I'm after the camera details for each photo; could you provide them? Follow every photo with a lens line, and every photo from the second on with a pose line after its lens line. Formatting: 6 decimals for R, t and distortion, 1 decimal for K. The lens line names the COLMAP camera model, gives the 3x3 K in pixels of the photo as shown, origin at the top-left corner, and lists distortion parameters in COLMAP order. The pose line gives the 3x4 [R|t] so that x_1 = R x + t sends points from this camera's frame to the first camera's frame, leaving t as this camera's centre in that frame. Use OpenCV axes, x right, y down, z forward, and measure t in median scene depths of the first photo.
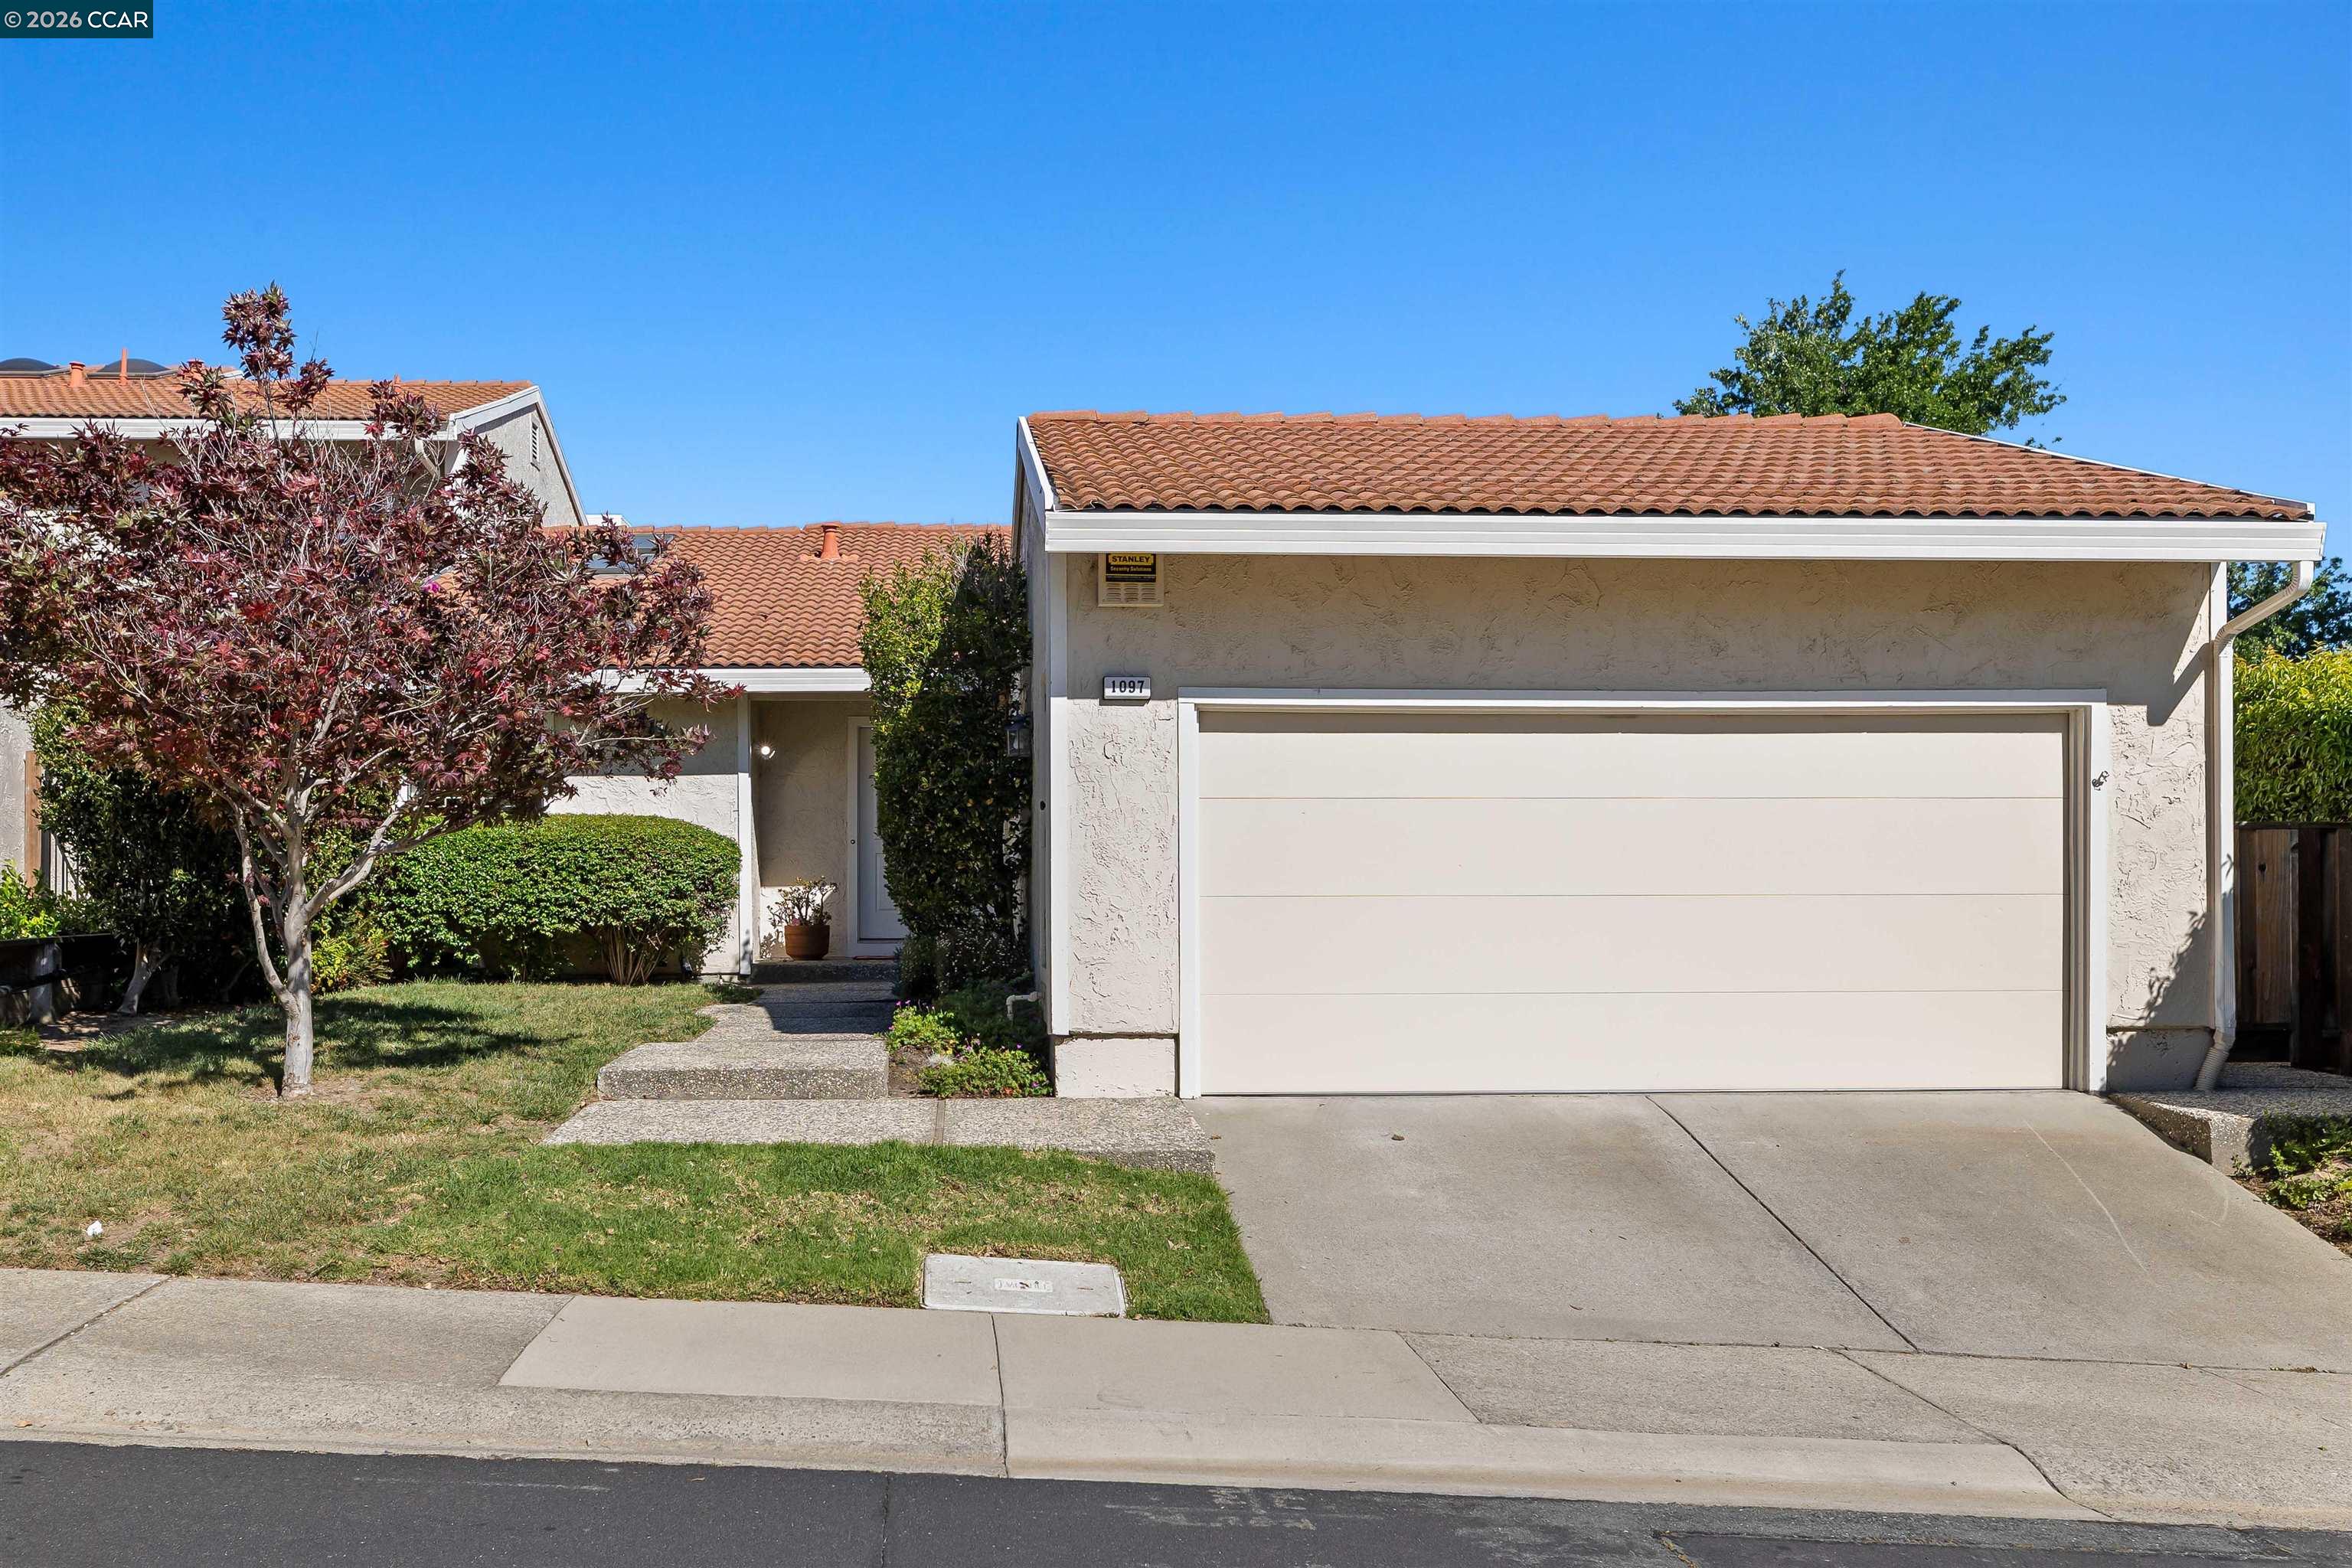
lens RADIAL K [[1724.2, 0, 1176.0], [0, 1724.2, 784.0], [0, 0, 1]] dist [0.000367, 0.003694]
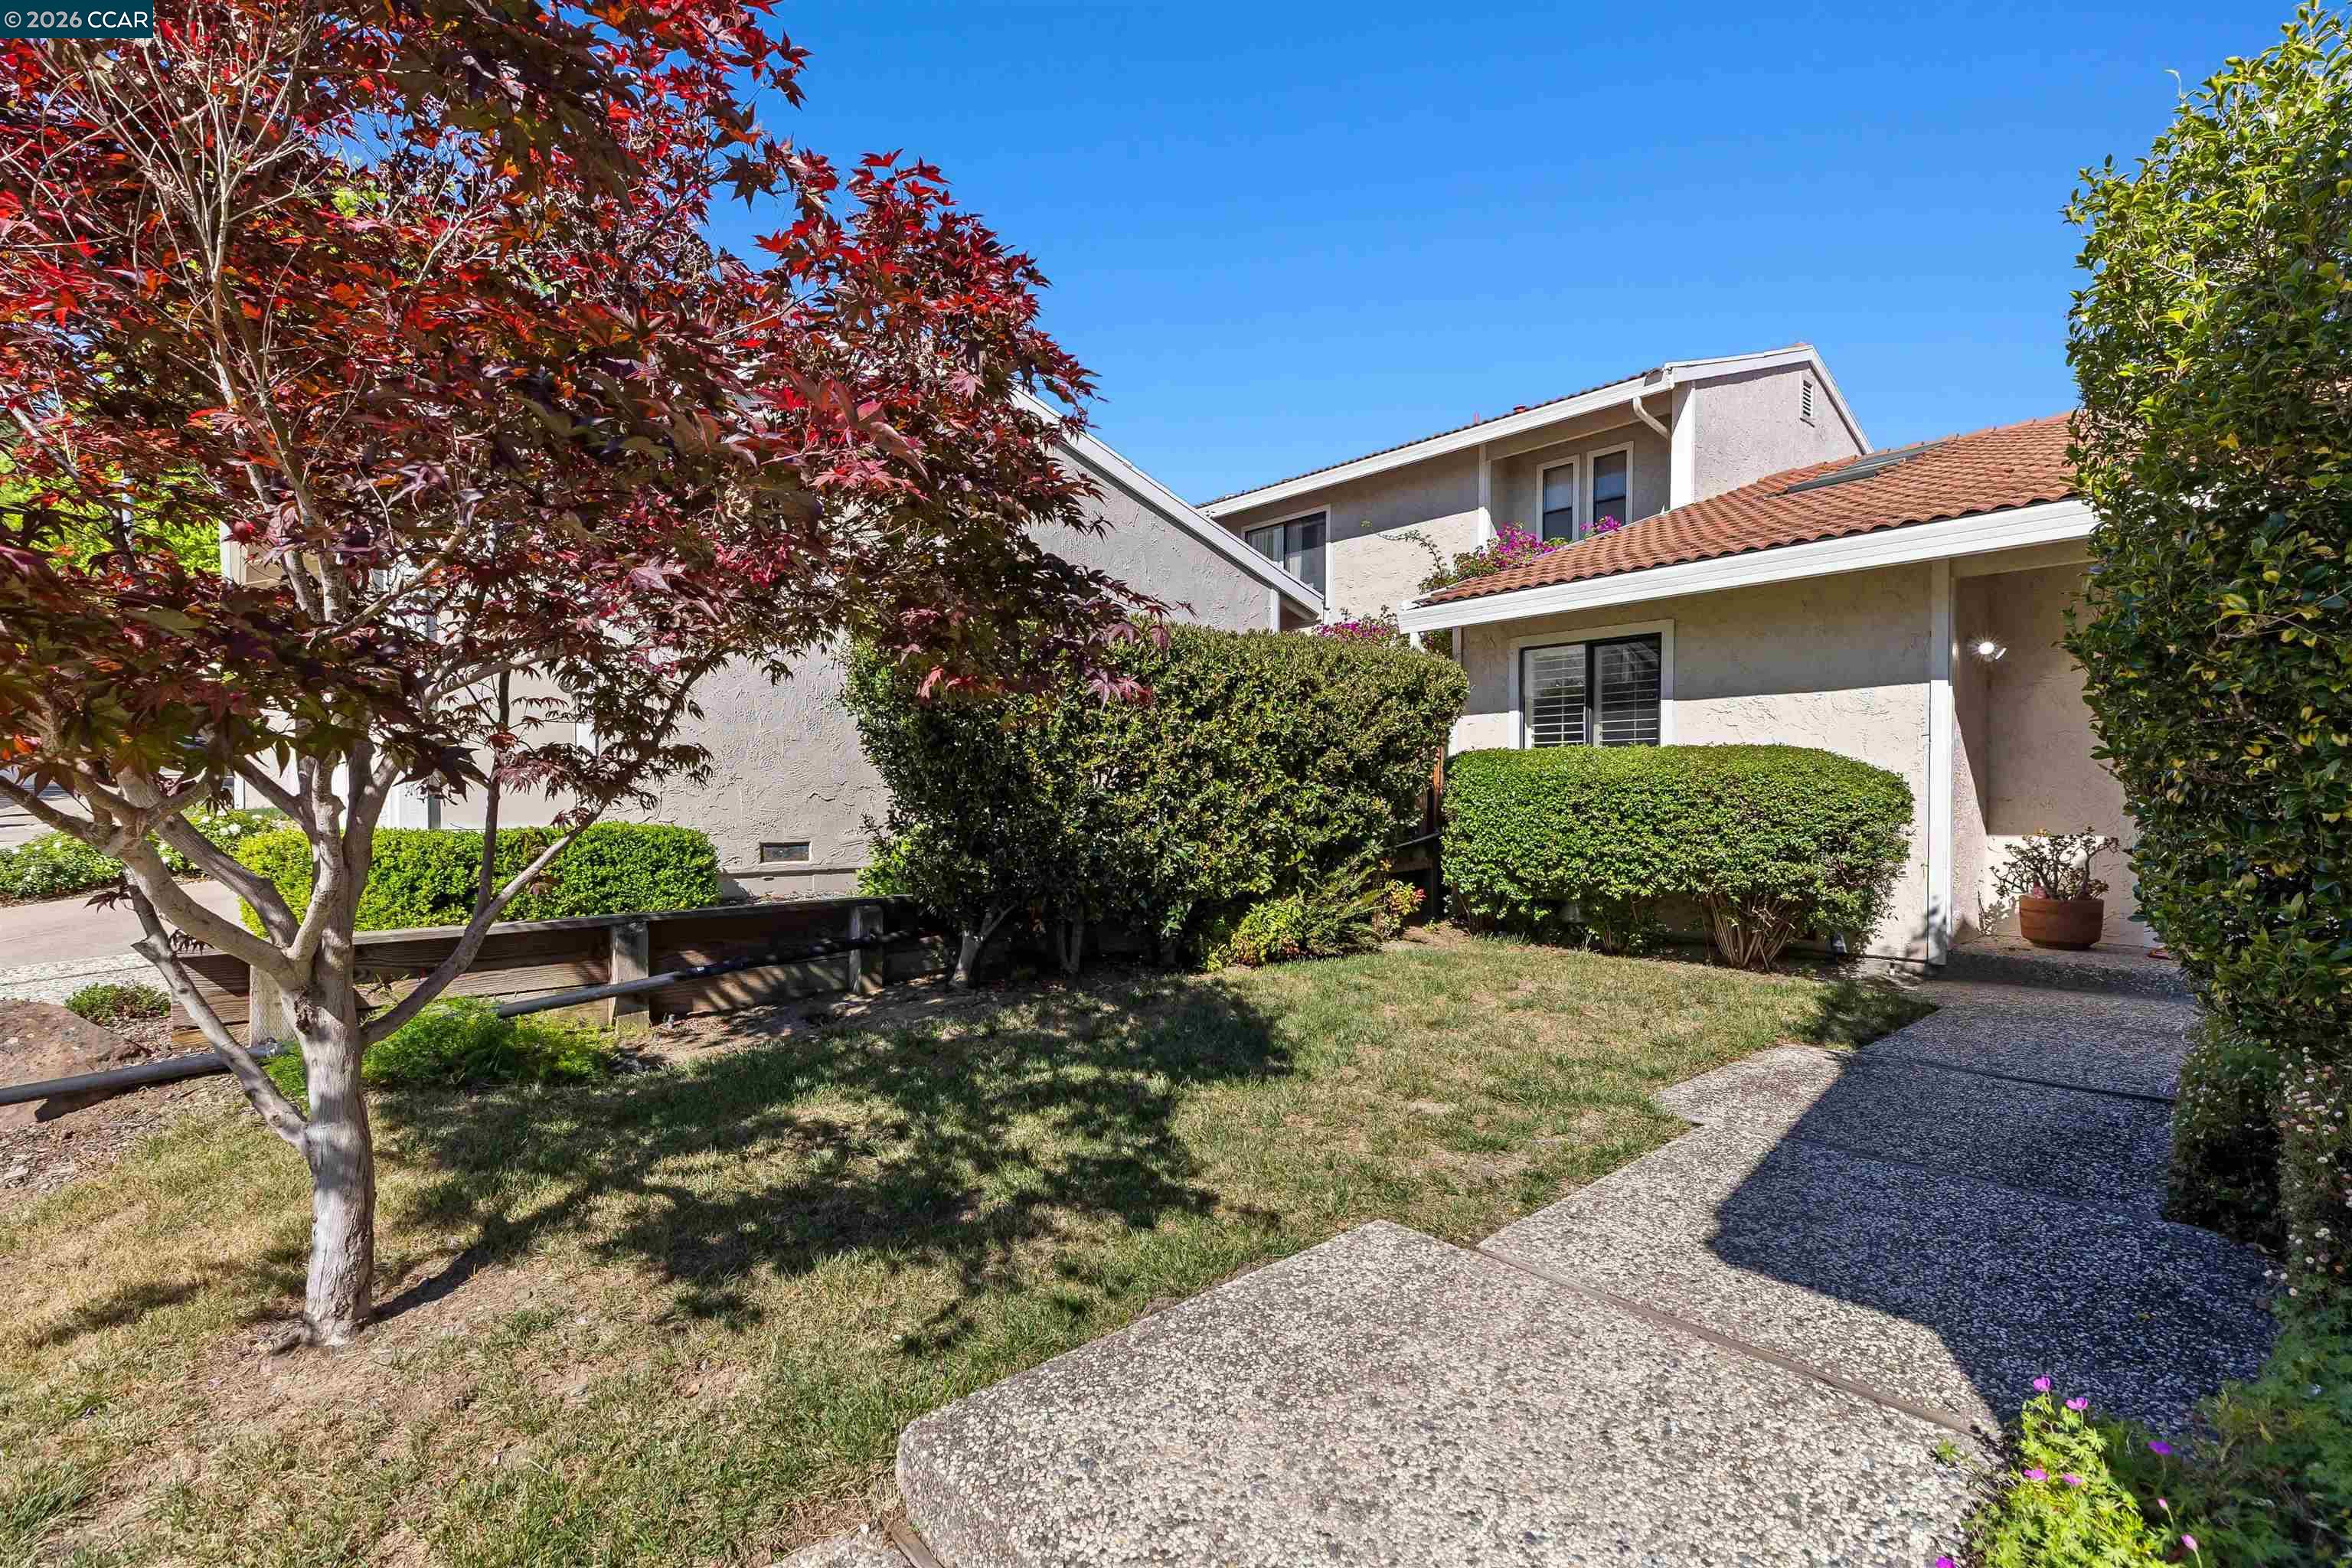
lens RADIAL K [[1109.2, 0, 1093.7], [0, 1109.2, 833.7], [0, 0, 1]] dist [0.001004, 0.000125]
pose [[0.548636, 0.035998, -0.835286, -0.111750], [0.038587, 0.996918, 0.068309, 0.022230], [0.835171, -0.069708, 0.545556, 0.873078]]
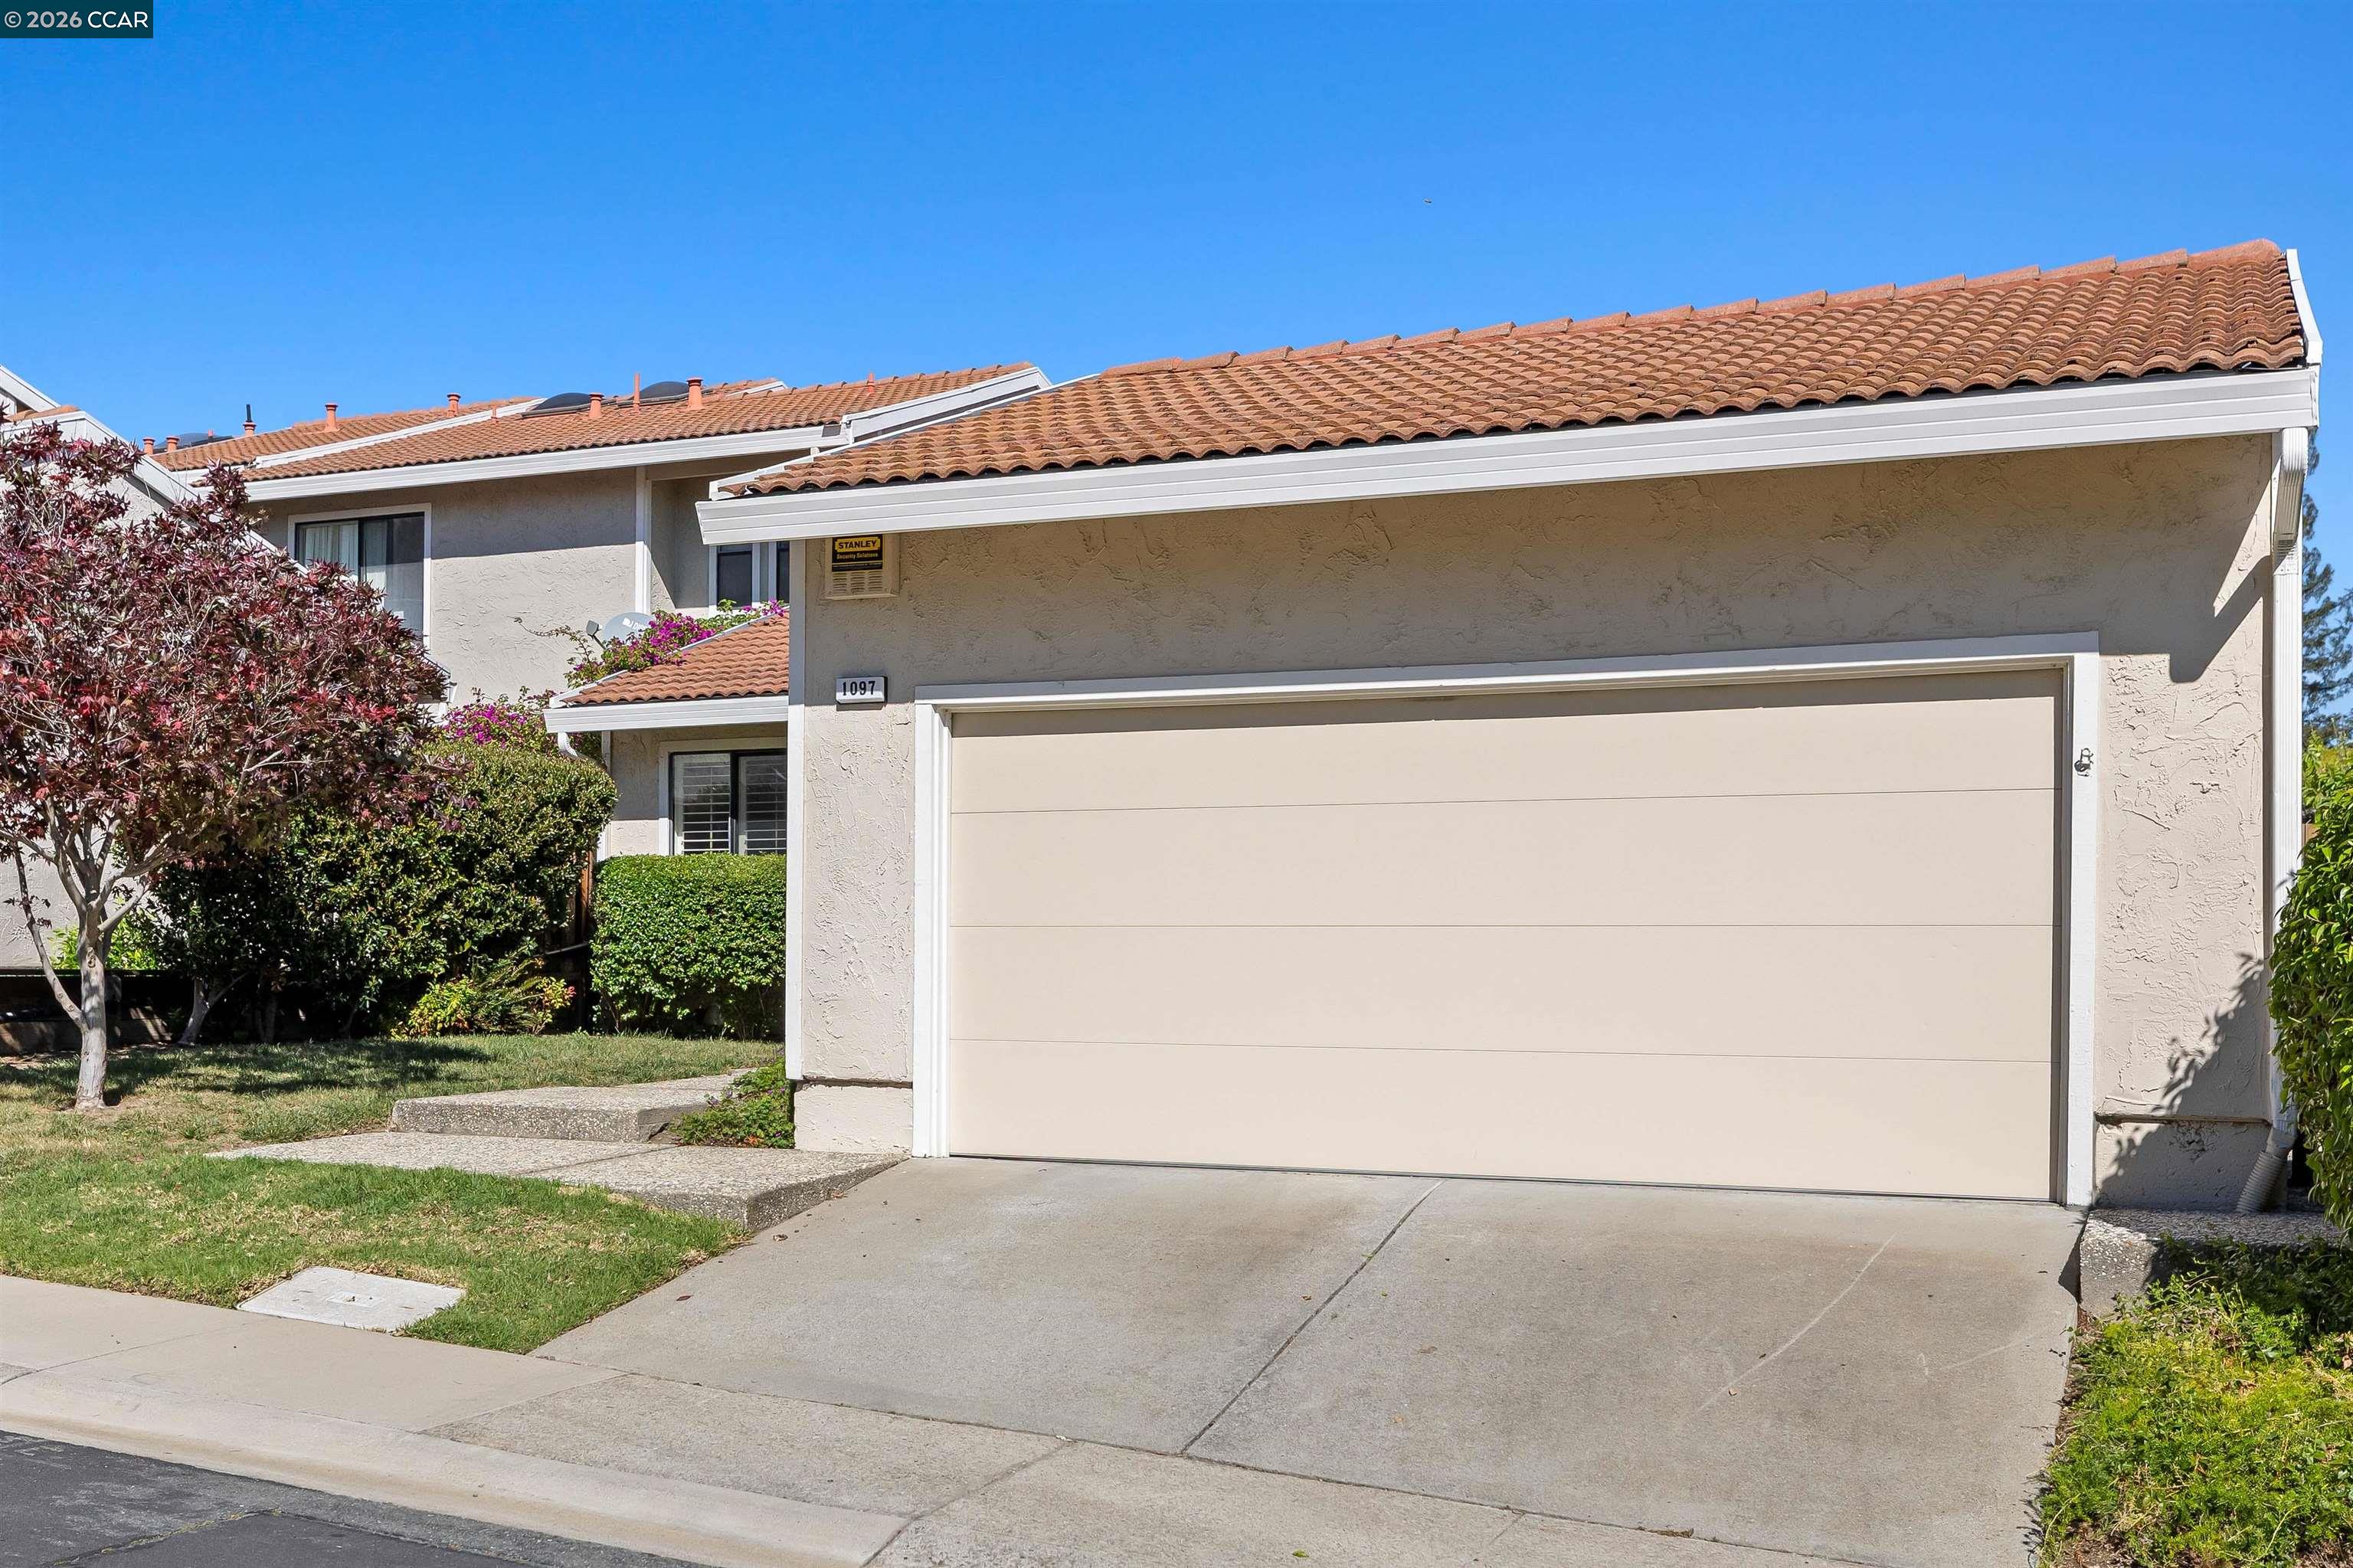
lens RADIAL K [[2267.0, 0, 1176.2], [0, 2267.0, 822.6], [0, 0, 1]] dist [-0.006568, 0.001358]
pose [[0.909115, -0.018802, -0.416120, 0.583867], [0.017097, 0.999823, -0.007825, 0.023325], [0.416194, 0.000000, 0.909276, 0.009534]]
